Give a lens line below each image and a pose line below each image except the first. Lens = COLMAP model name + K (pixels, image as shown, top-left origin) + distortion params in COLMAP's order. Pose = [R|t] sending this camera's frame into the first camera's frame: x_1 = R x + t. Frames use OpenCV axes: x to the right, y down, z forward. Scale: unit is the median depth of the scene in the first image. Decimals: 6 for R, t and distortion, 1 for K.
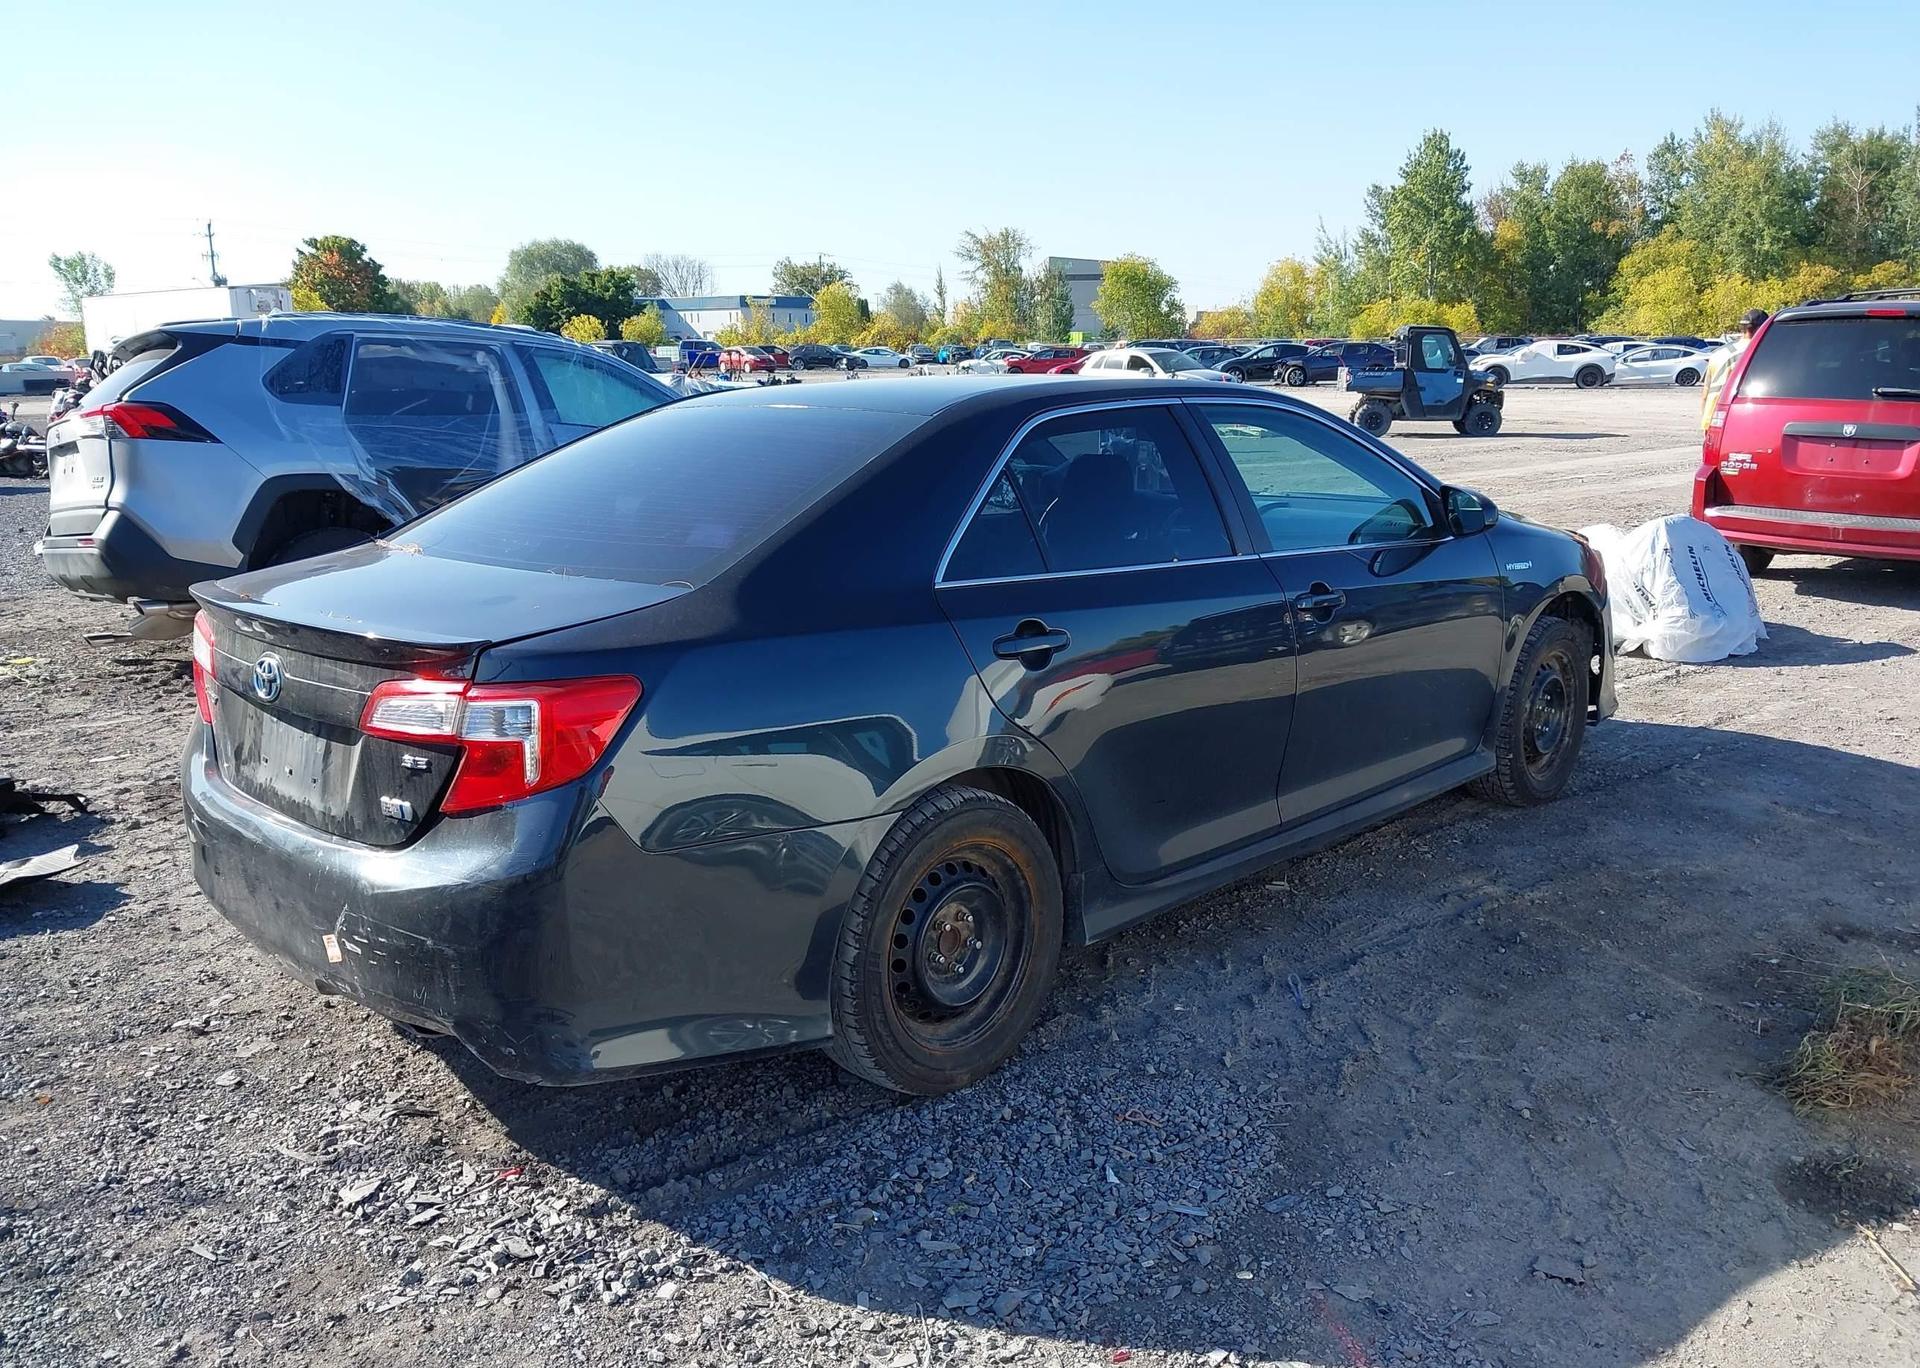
lens RADIAL K [[1493.6, 0, 1013.9], [0, 1493.6, 679.6], [0, 0, 1]] dist [-0.000346, 0.004171]
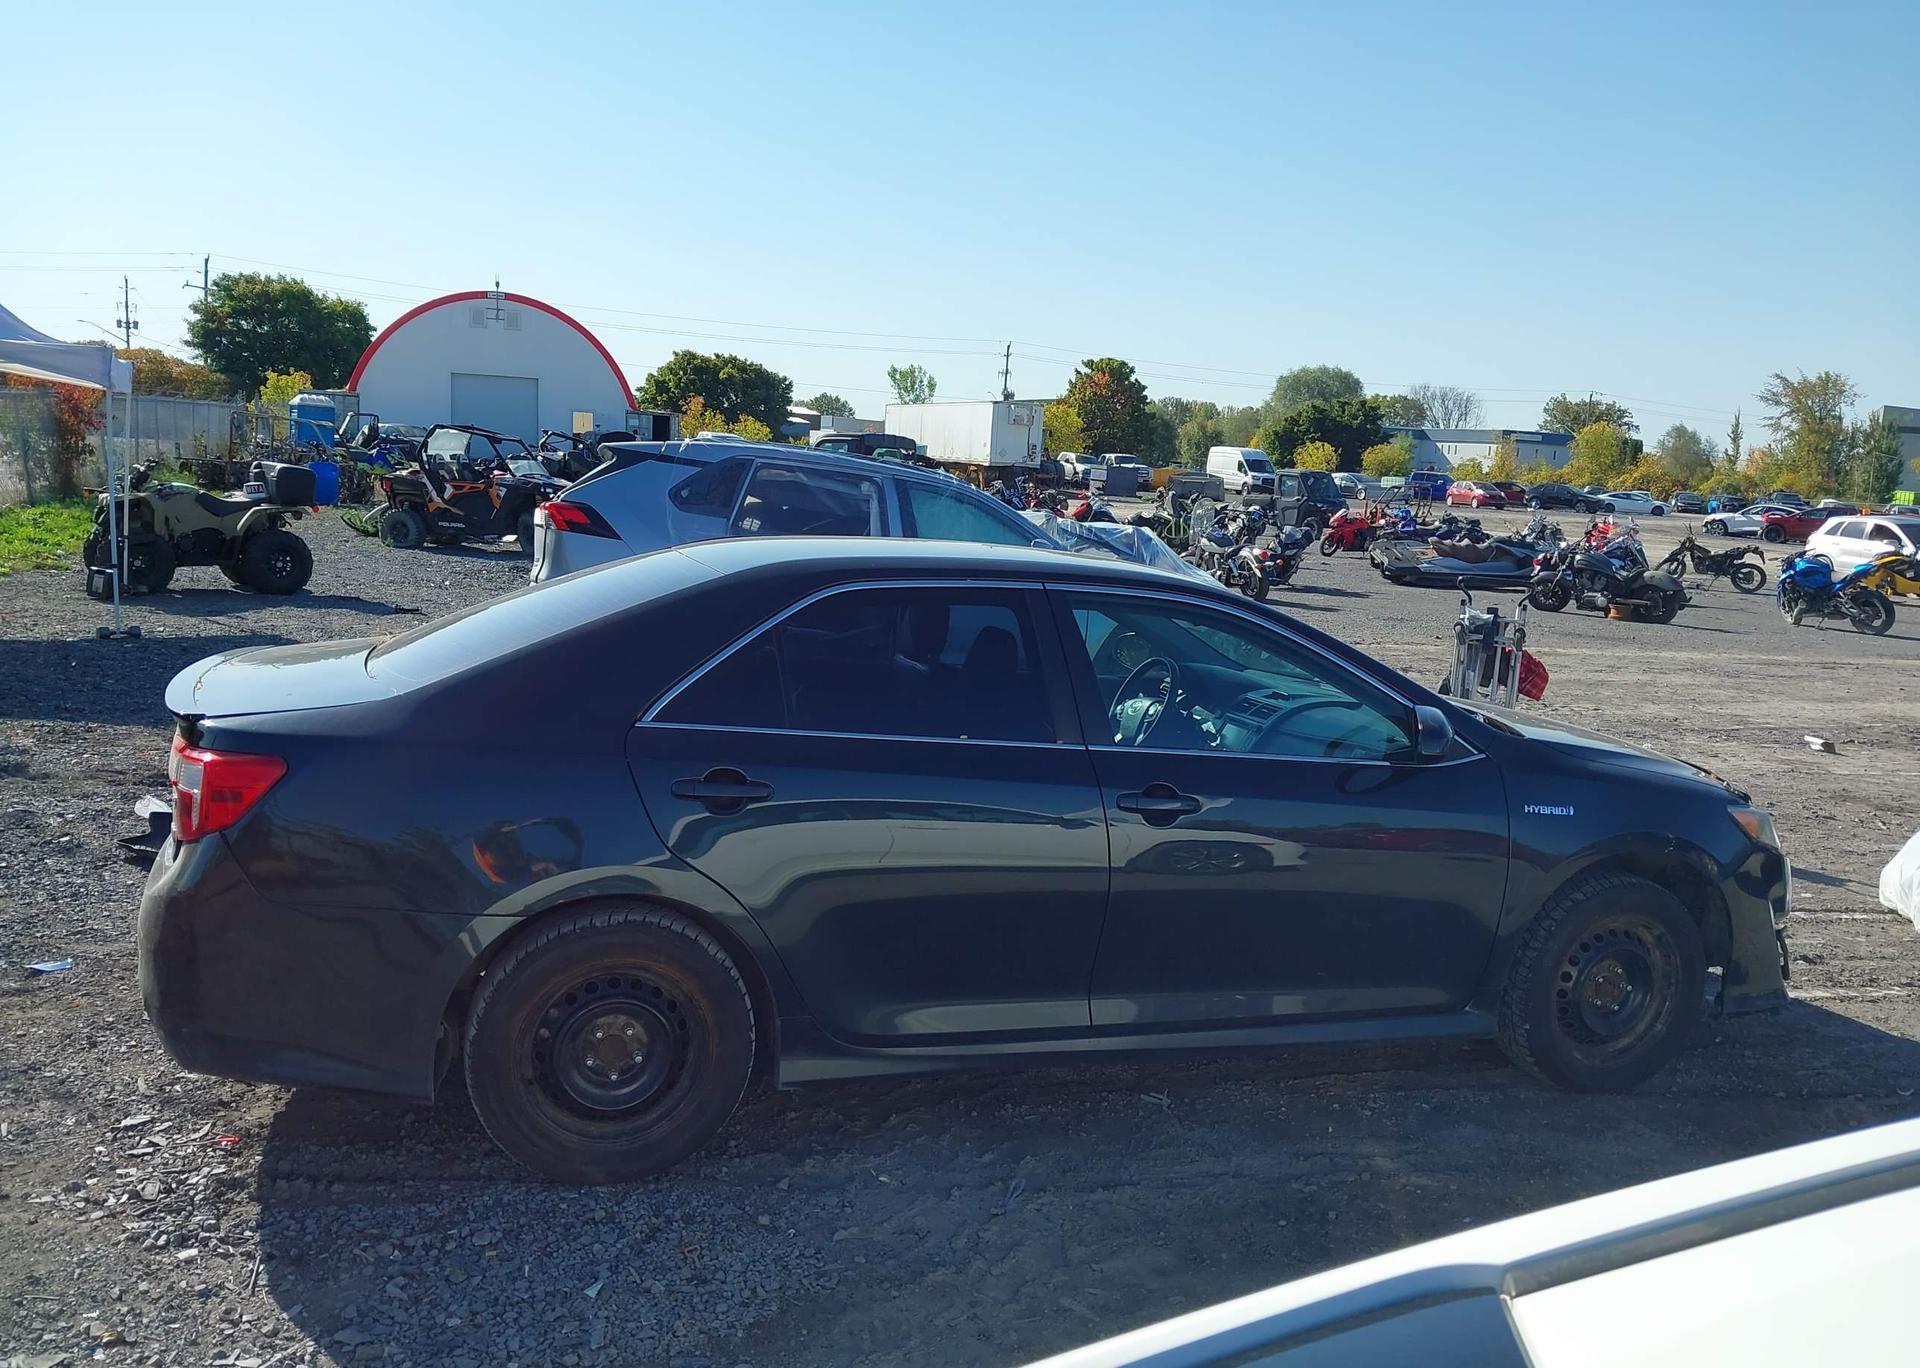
lens RADIAL K [[1512.1, 0, 1005.6], [0, 1512.1, 690.0], [0, 0, 1]] dist [-0.003965, -0.005724]
pose [[0.885232, 0.130324, -0.446520, 0.547036], [-0.164954, 0.985514, -0.039386, -0.071929], [0.434919, 0.108521, 0.893907, 0.080547]]
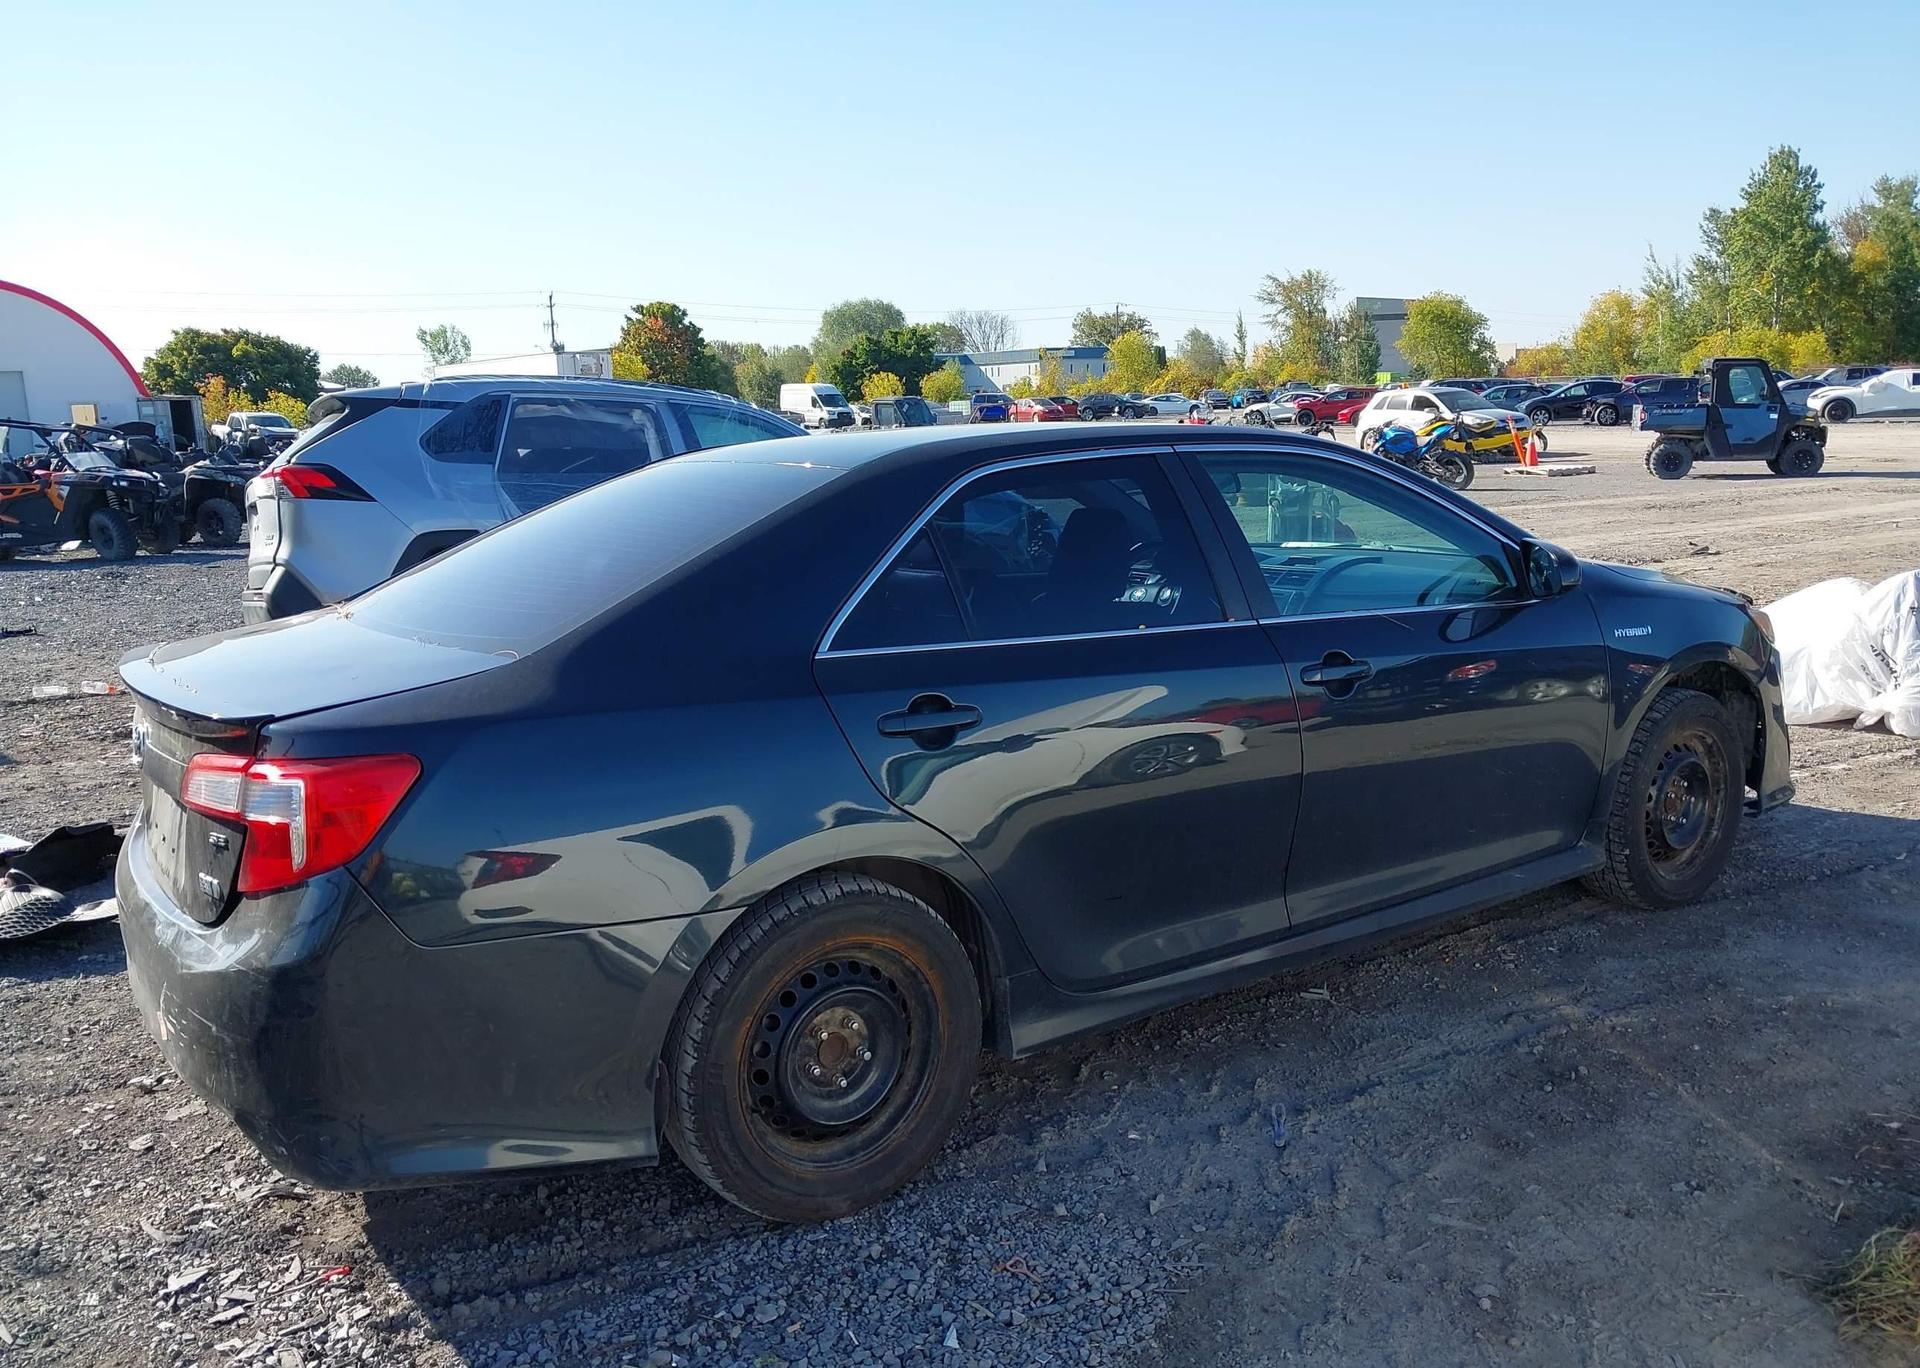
lens RADIAL K [[1512.1, 0, 1005.6], [0, 1512.1, 690.0], [0, 0, 1]] dist [-0.003965, -0.005724]
pose [[0.980496, 0.014269, -0.196019, 0.190783], [-0.019345, 0.999525, -0.024005, -0.017753], [0.195583, 0.027328, 0.980306, 0.097803]]
